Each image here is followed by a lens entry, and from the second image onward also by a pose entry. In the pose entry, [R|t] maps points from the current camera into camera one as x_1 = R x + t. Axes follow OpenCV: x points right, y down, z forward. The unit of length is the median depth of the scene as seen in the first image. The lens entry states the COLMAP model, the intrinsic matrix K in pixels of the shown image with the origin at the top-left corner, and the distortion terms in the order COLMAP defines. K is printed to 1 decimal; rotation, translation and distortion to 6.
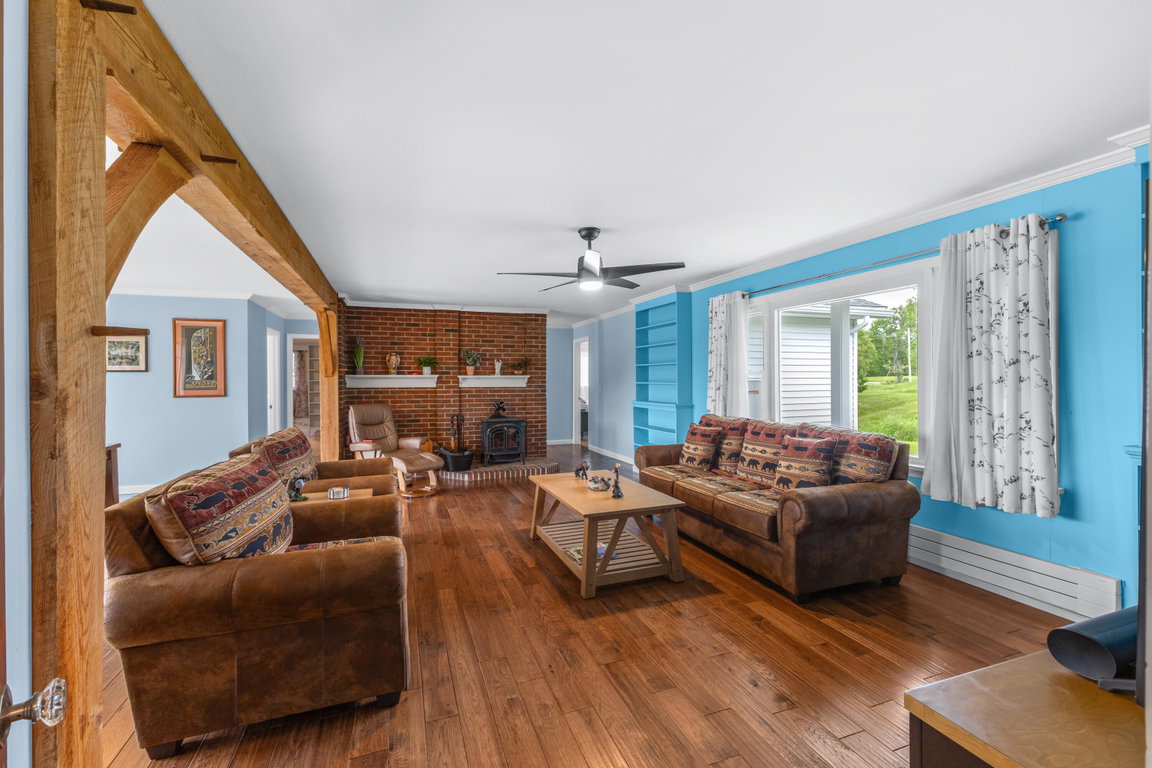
lens RADIAL K [[495.8, 0, 576.0], [0, 495.8, 384.0], [0, 0, 1]] dist [0.003577, 0.000158]
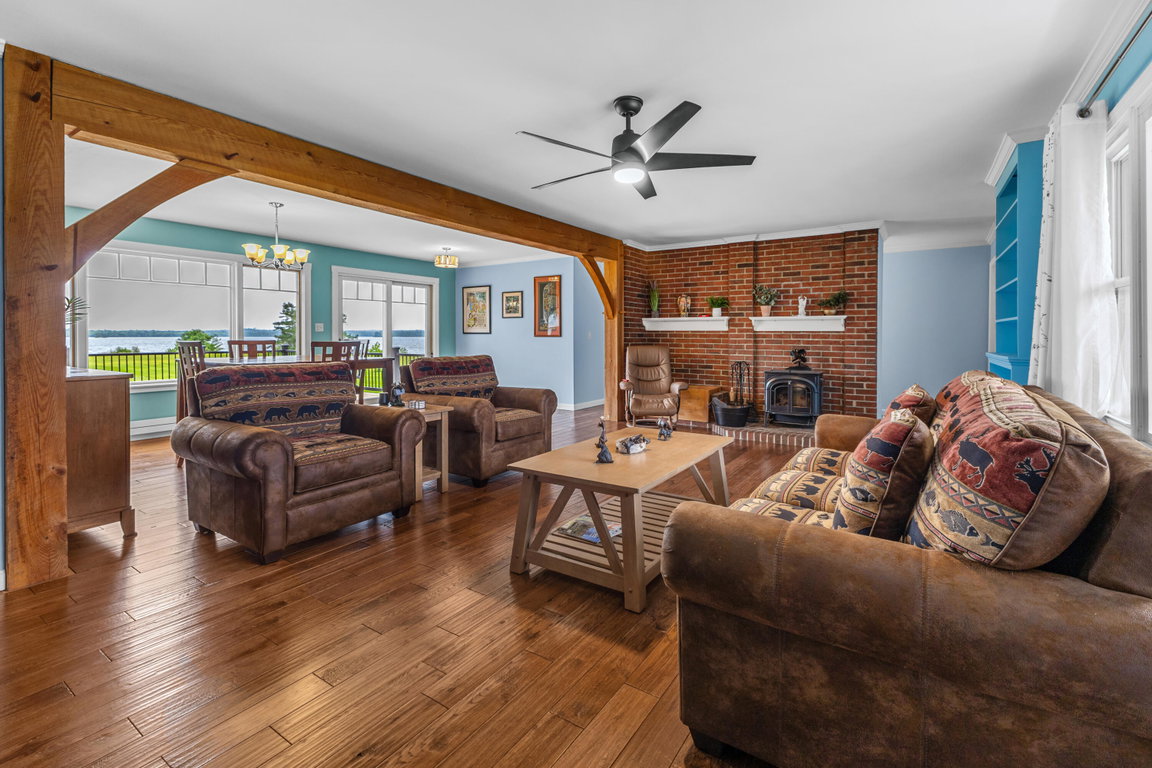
lens RADIAL K [[507.8, 0, 581.6], [0, 507.8, 349.8], [0, 0, 1]] dist [-0.000251, -0.000185]
pose [[0.586143, 0.029065, -0.809686, 0.303793], [-0.014029, 0.999571, 0.025726, 0.020876], [0.810086, -0.003720, 0.586299, 0.248655]]
